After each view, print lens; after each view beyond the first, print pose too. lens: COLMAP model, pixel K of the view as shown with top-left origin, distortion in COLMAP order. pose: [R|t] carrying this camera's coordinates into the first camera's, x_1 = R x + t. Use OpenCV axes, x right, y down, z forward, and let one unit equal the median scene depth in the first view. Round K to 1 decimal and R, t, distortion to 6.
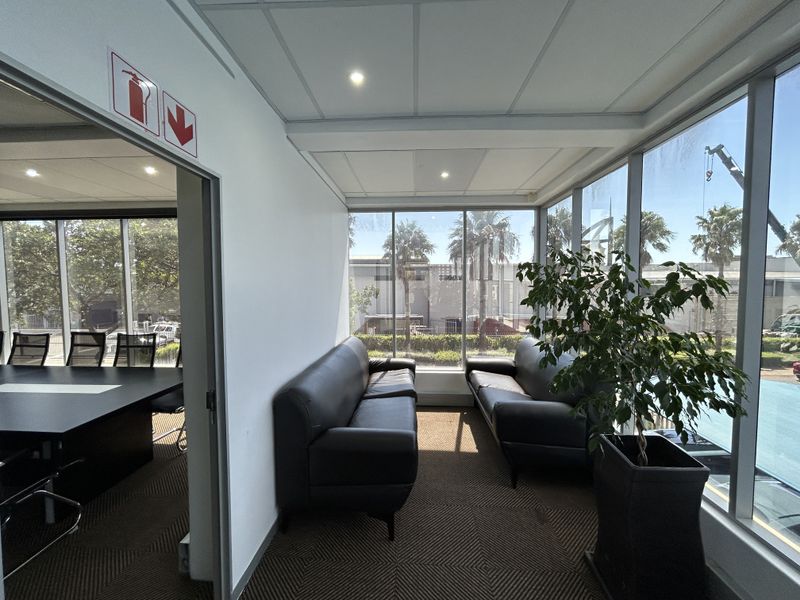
lens RADIAL K [[331.3, 0, 400.0], [0, 331.3, 300.0], [0, 0, 1]] dist [0.025086, -0.000089]
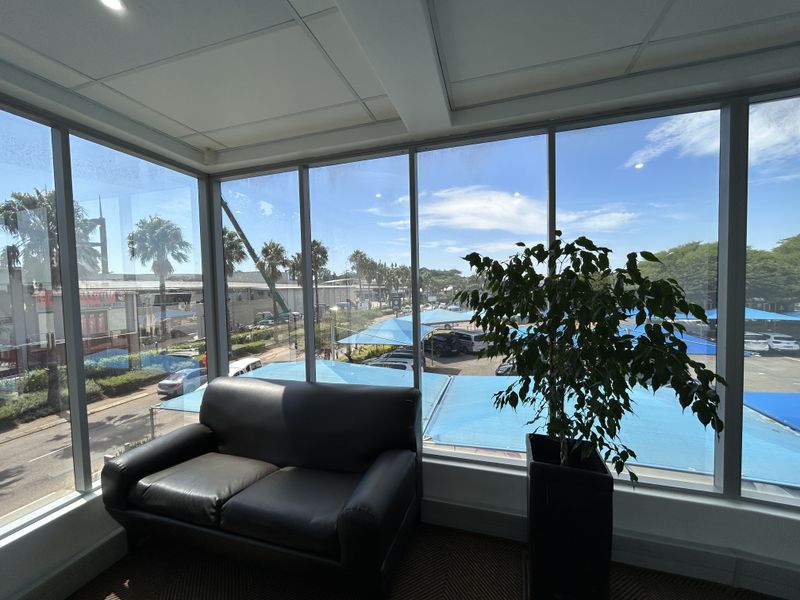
lens RADIAL K [[331.3, 0, 400.0], [0, 331.3, 300.0], [0, 0, 1]] dist [0.025086, -0.000089]
pose [[0.297425, -0.038980, 0.953949, -0.112899], [0.064207, 0.997721, 0.020750, -0.026435], [-0.952584, 0.055078, 0.299250, 0.474325]]
